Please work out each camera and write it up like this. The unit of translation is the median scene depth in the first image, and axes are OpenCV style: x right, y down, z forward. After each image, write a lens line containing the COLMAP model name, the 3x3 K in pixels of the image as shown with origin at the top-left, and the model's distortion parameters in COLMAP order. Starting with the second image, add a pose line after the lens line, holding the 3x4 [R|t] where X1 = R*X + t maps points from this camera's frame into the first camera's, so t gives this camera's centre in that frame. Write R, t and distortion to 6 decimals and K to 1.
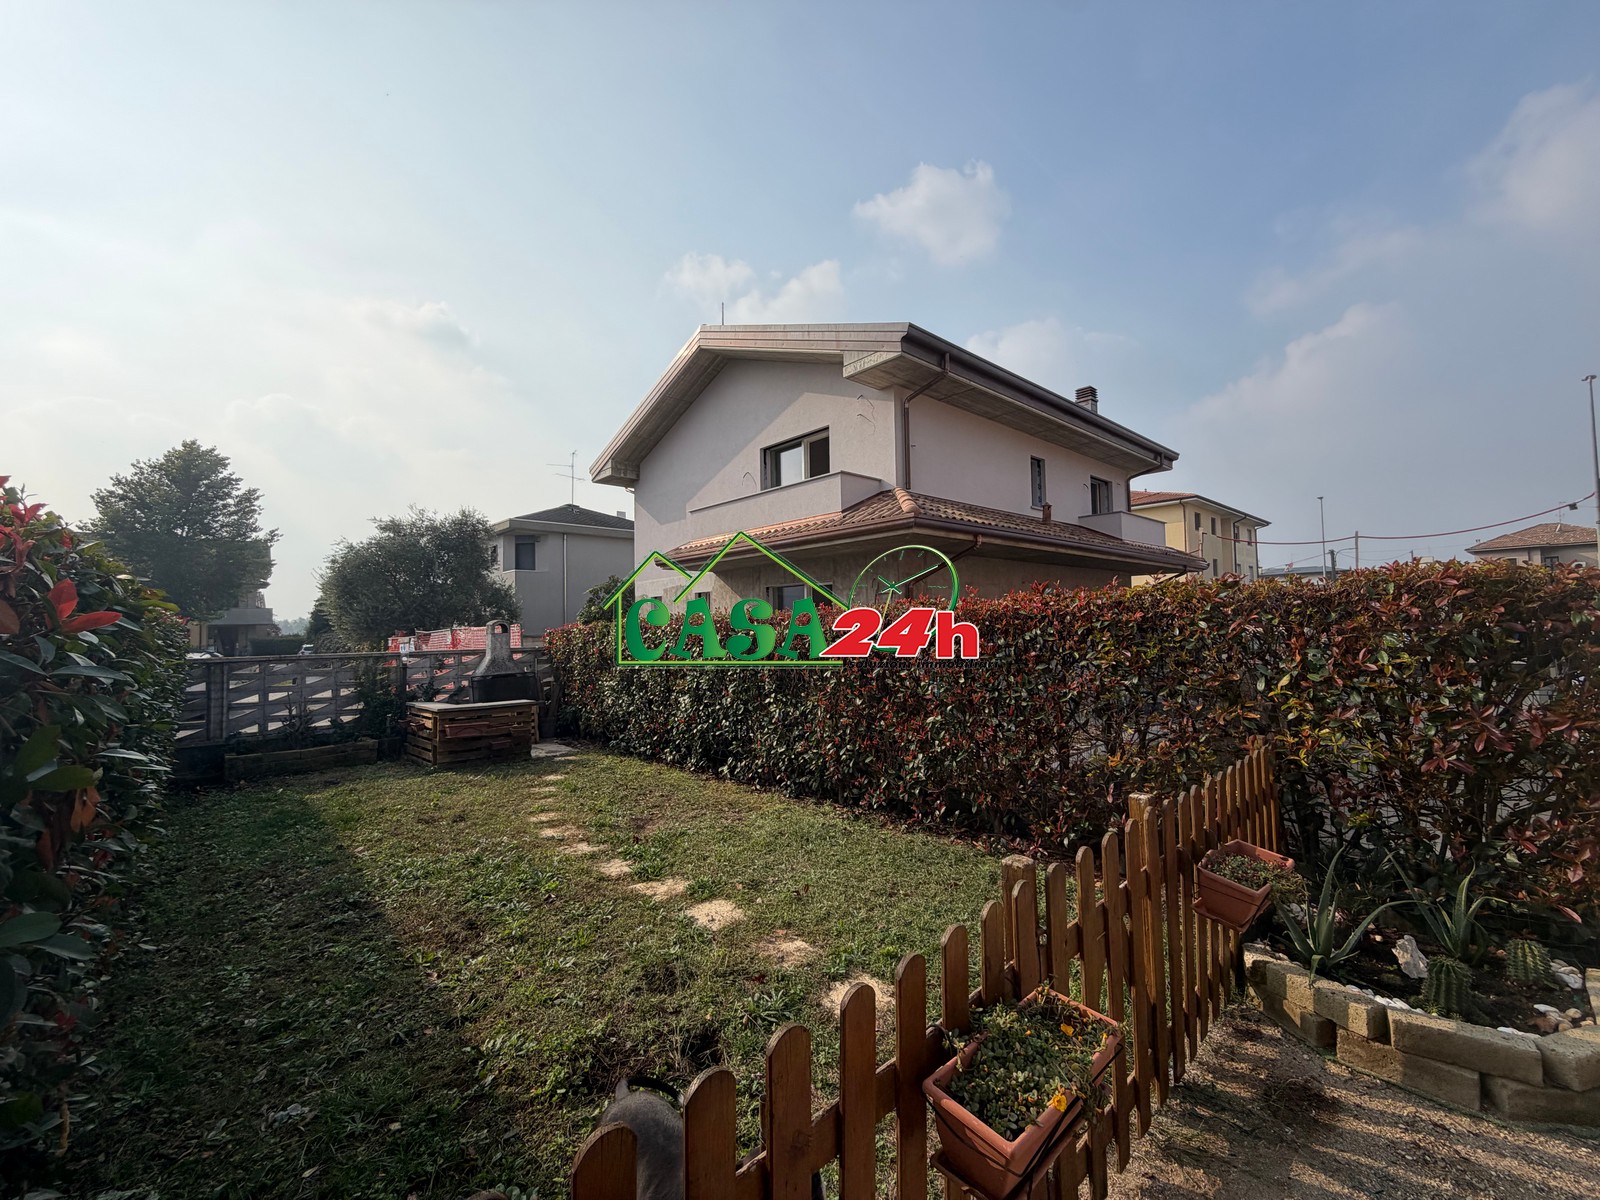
lens RADIAL K [[638.7, 0, 800.0], [0, 638.7, 600.0], [0, 0, 1]] dist [0.001575, -0.000168]
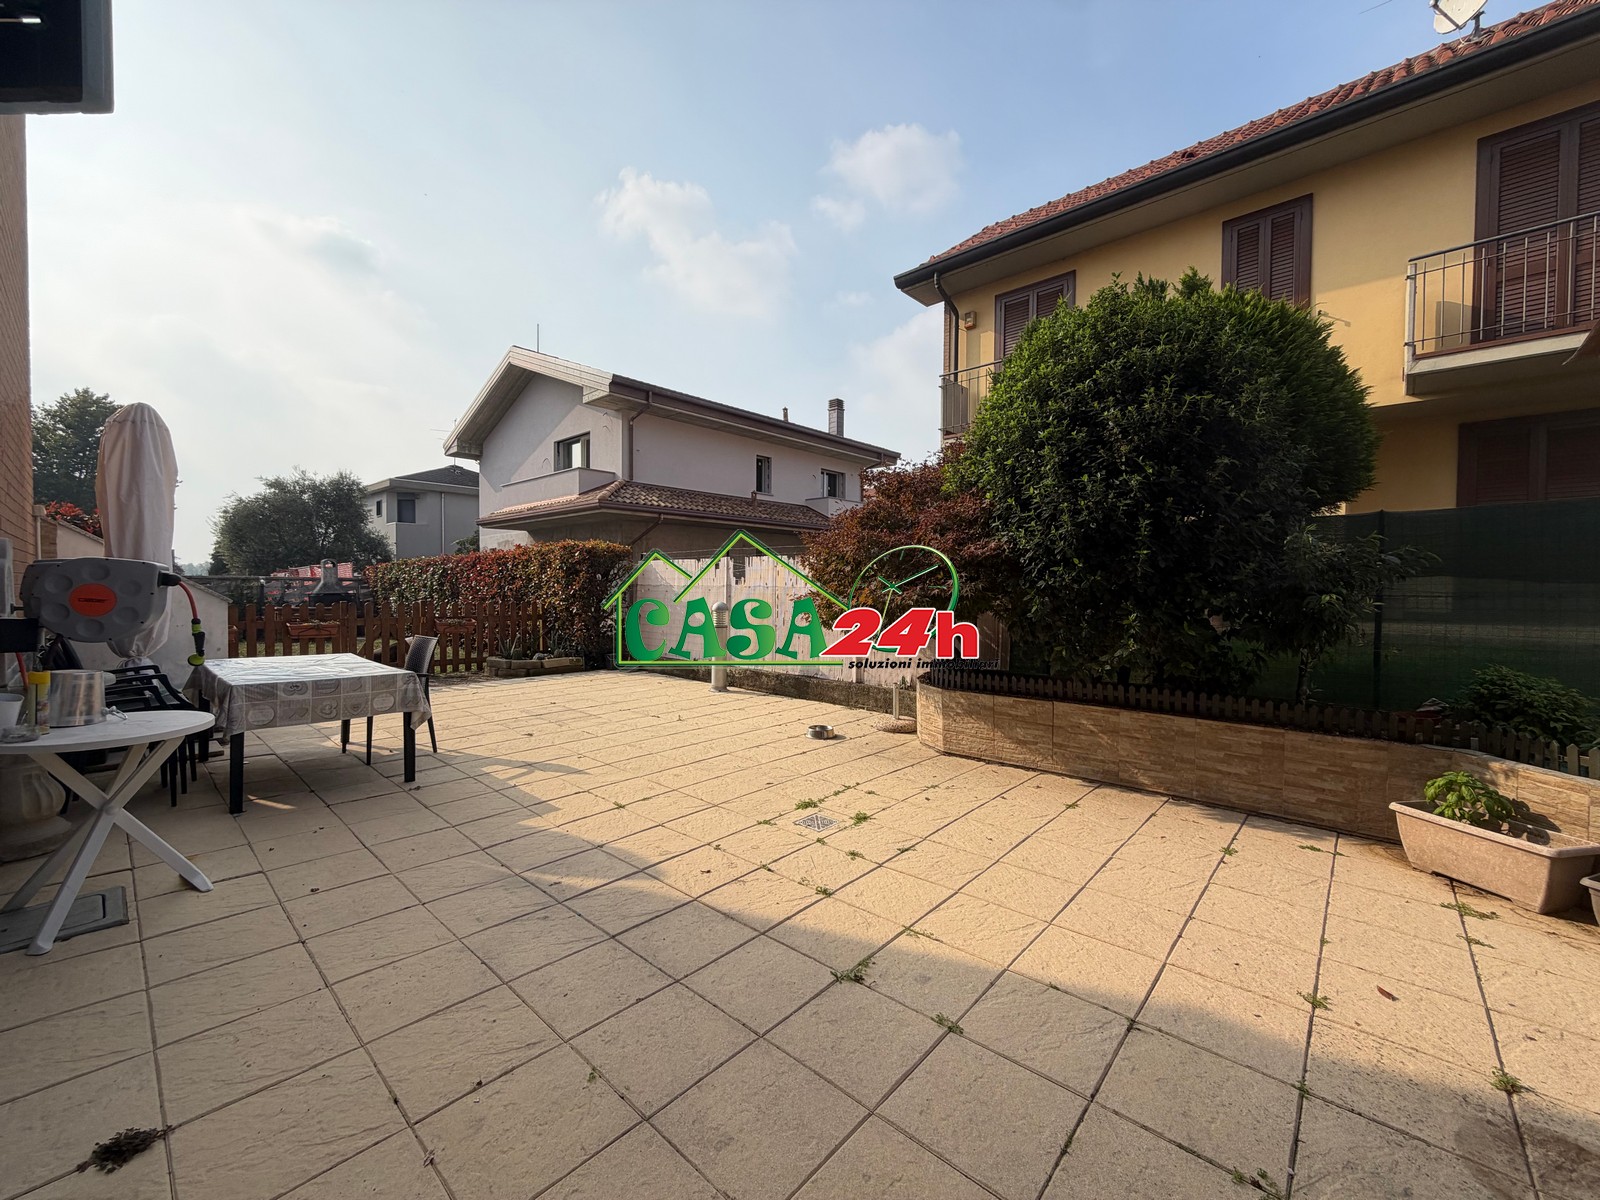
lens RADIAL K [[638.7, 0, 800.0], [0, 638.7, 600.0], [0, 0, 1]] dist [0.001575, -0.000168]
pose [[0.996182, 0.023074, 0.084195, 0.305937], [-0.028374, 0.997654, 0.062306, 0.000932], [-0.082560, -0.064457, 0.994499, -0.366981]]
